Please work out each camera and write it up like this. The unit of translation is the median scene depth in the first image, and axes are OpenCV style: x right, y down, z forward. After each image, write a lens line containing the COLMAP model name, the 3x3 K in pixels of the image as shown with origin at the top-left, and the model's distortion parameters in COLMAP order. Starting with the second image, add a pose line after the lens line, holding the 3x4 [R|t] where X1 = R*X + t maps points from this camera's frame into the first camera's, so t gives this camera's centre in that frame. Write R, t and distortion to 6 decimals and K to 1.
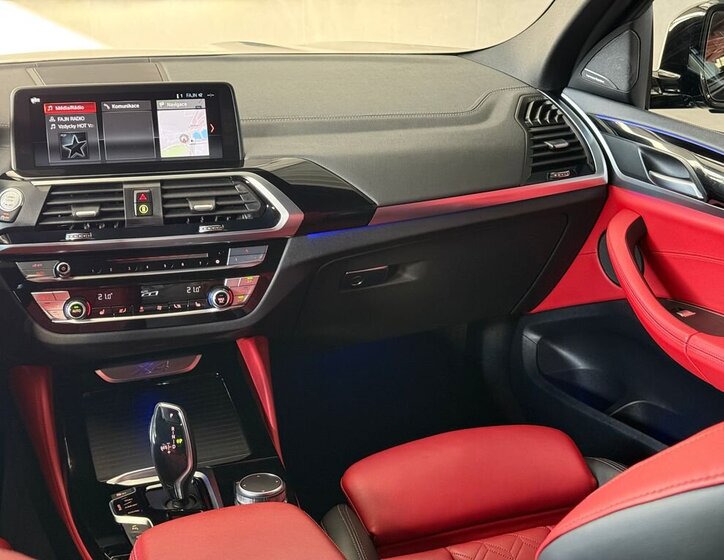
lens RADIAL K [[1118.7, 0, 403.7], [0, 1118.7, 279.7], [0, 0, 1]] dist [0.094120, 0.000000]
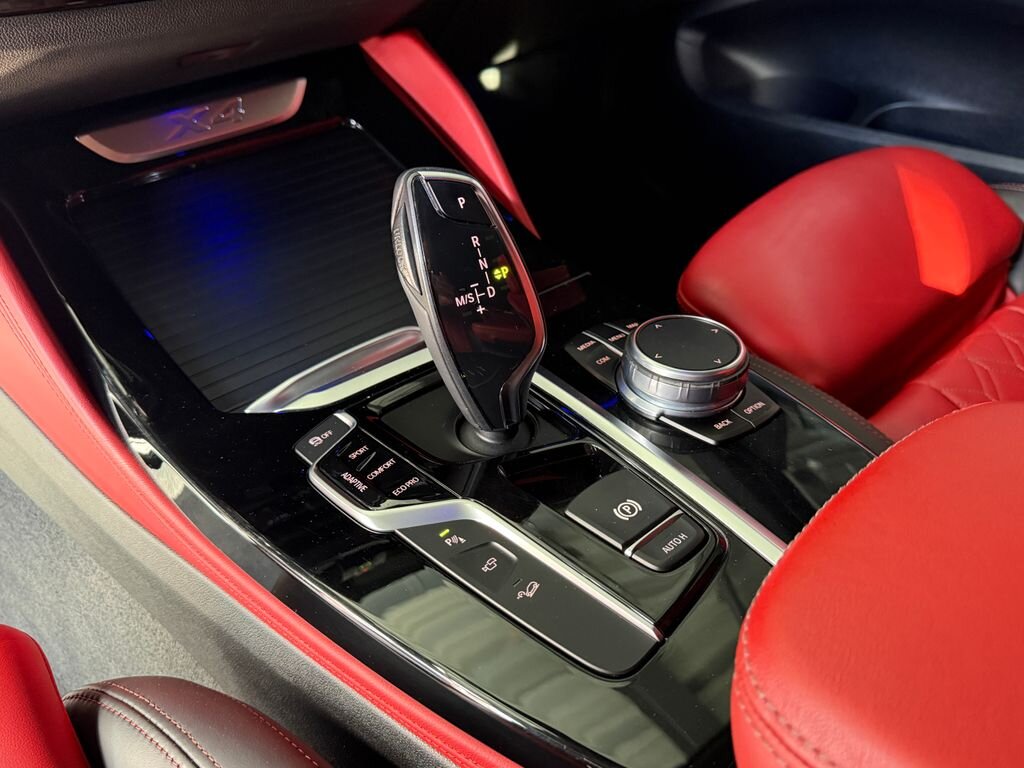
lens RADIAL K [[849.2, 0, 511.7], [0, 849.2, 385.4], [0, 0, 1]] dist [0.011550, -0.009097]
pose [[0.927257, -0.213579, 0.307538, -0.282515], [0.100093, 0.932858, 0.346060, 0.085971], [-0.360800, -0.290104, 0.886376, 0.758253]]
